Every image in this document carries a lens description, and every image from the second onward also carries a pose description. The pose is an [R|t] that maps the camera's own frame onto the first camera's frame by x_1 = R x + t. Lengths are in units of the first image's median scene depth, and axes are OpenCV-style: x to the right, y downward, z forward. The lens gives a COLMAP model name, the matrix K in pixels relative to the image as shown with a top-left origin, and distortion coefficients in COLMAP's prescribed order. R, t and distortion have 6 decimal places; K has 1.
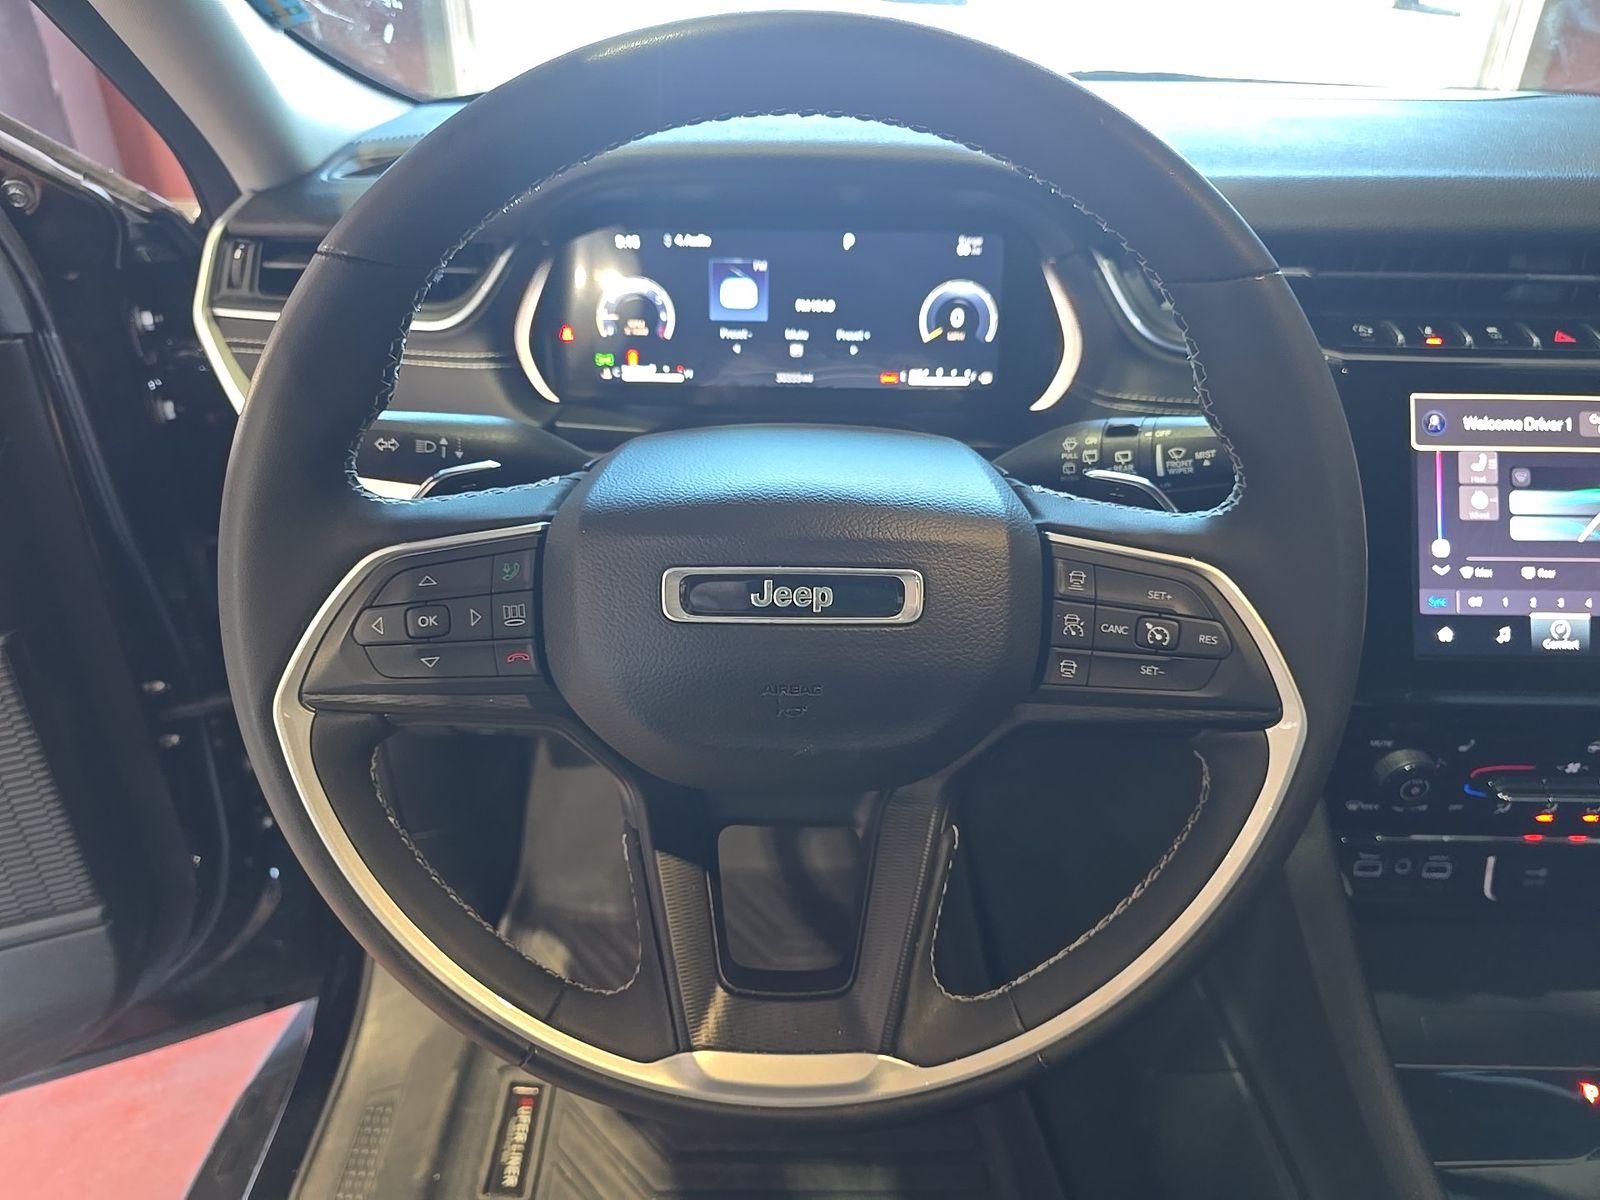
lens RADIAL K [[1118.2, 0, 800.0], [0, 1118.2, 600.0], [0, 0, 1]] dist [0.060777, -0.083096]
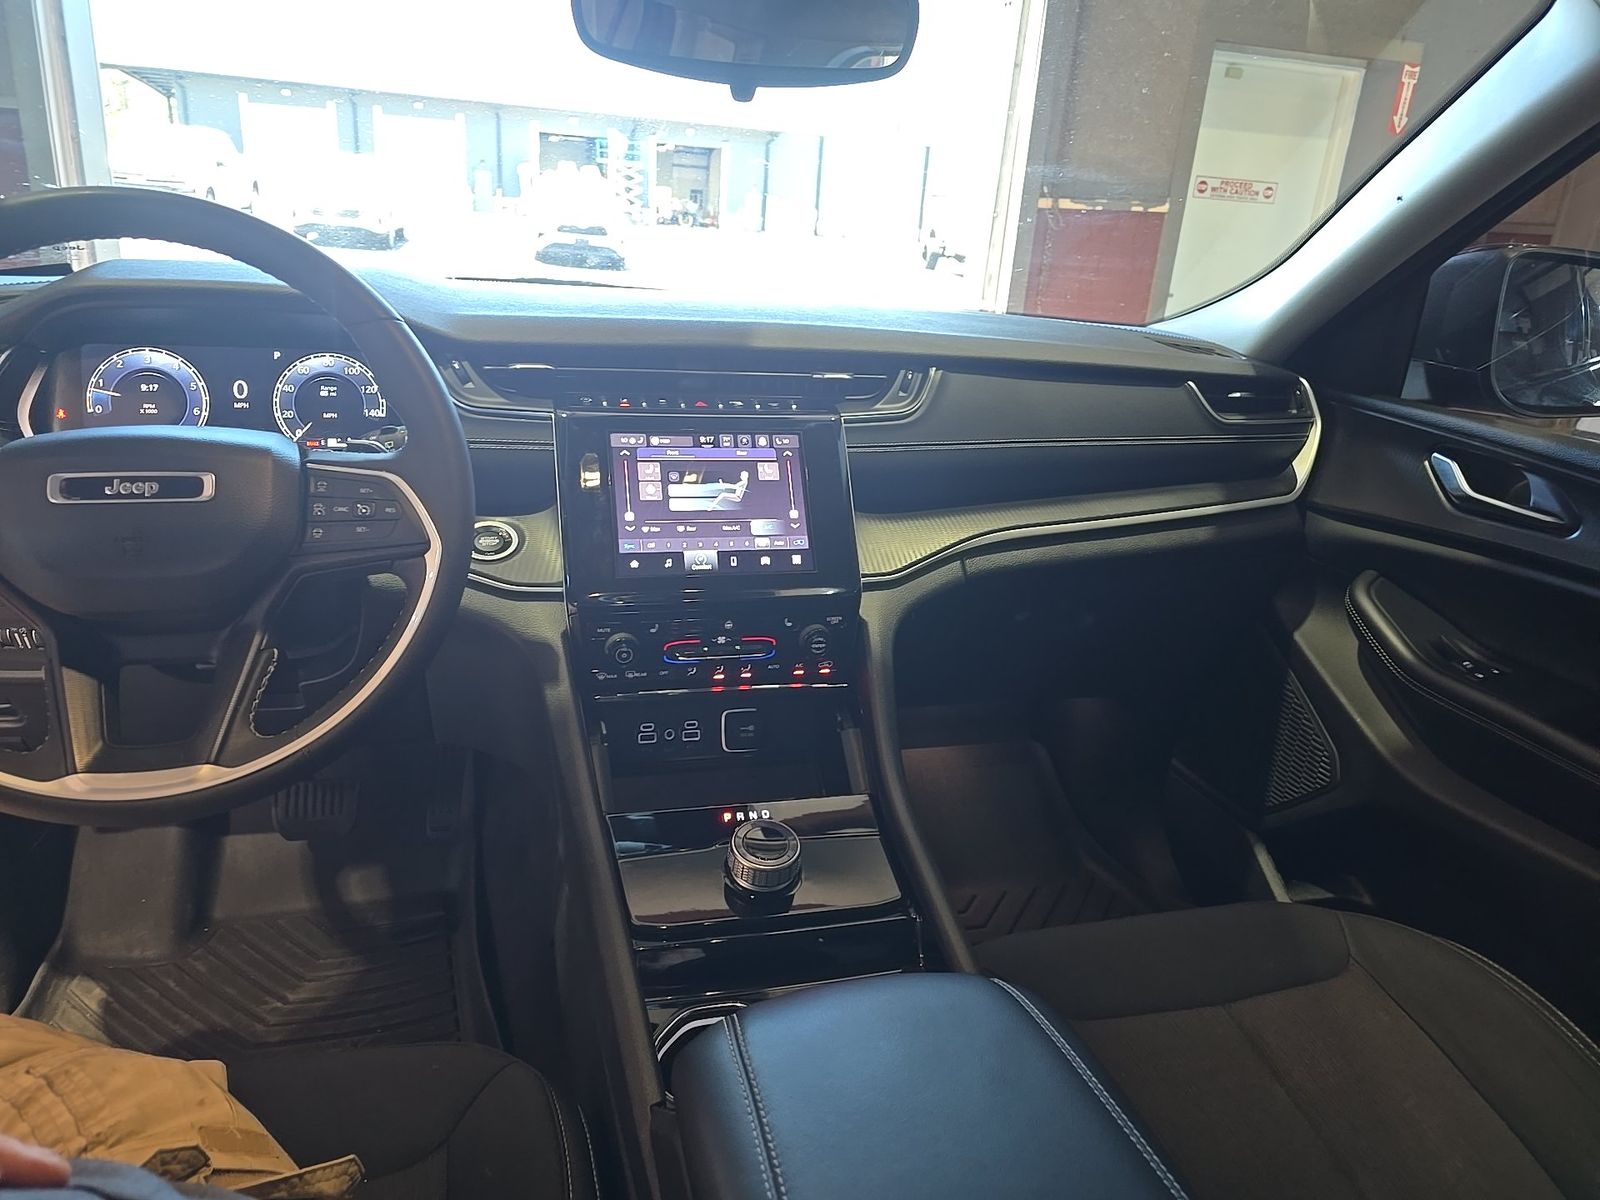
lens RADIAL K [[1080.1, 0, 800.0], [0, 1080.1, 600.0], [0, 0, 1]] dist [0.060788, -0.046114]
pose [[0.958222, -0.049436, 0.281723, 0.345610], [0.101246, 0.979803, -0.172436, 0.392809], [-0.267508, 0.193756, 0.943874, -0.609124]]
